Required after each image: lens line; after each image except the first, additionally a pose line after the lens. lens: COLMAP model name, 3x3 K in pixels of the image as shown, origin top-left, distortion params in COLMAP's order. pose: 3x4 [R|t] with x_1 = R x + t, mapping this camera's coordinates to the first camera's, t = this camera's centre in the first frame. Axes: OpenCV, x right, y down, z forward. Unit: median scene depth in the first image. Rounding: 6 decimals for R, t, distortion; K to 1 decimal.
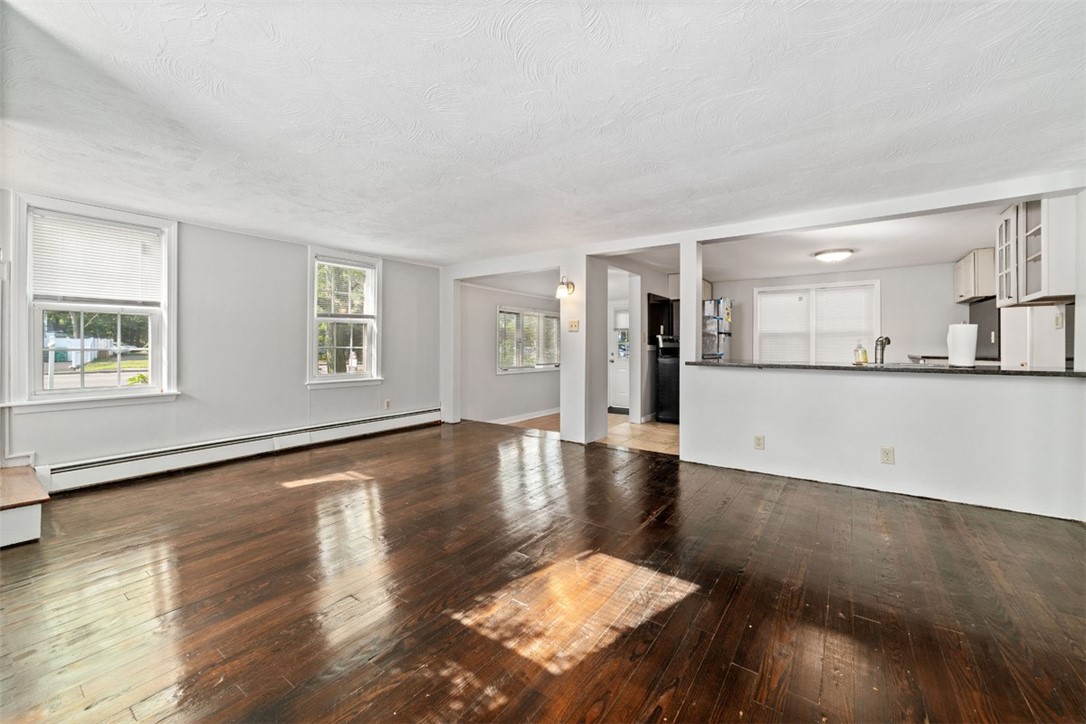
lens RADIAL K [[433.7, 0, 549.1], [0, 433.7, 351.1], [0, 0, 1]] dist [-0.017963, 0.004189]
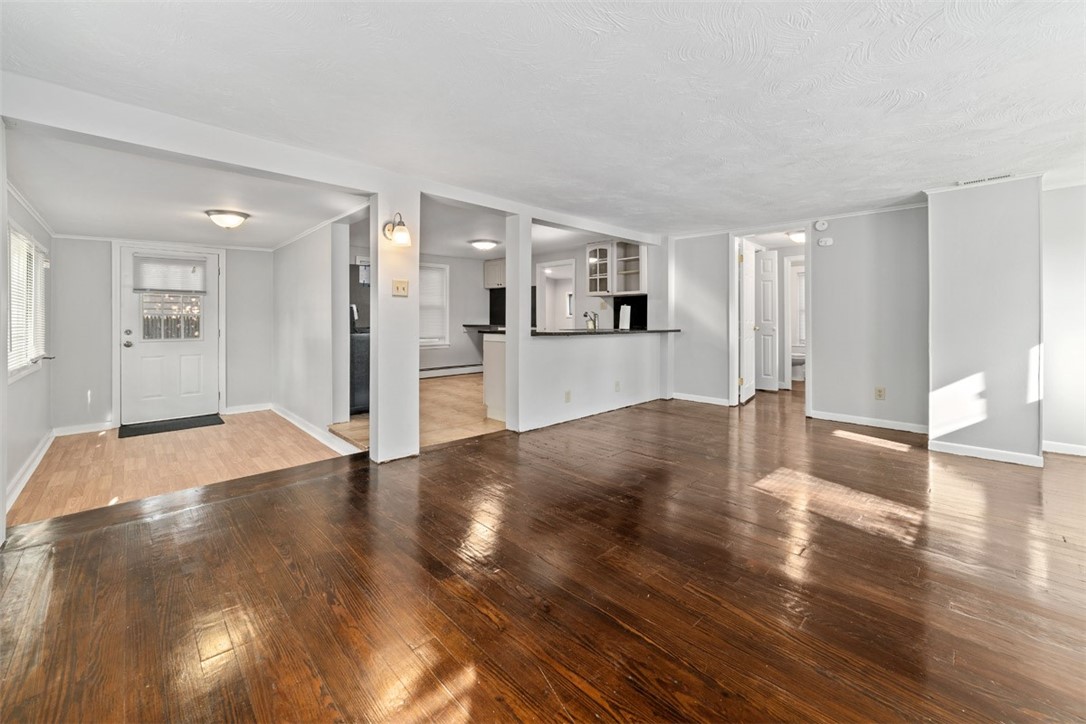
lens RADIAL K [[433.7, 0, 548.8], [0, 433.7, 316.8], [0, 0, 1]] dist [-0.017963, 0.004189]
pose [[0.180699, 0.004014, 0.983530, -0.657584], [0.011768, 0.999911, -0.006243, -0.007040], [-0.983468, 0.012702, 0.180636, 0.739166]]
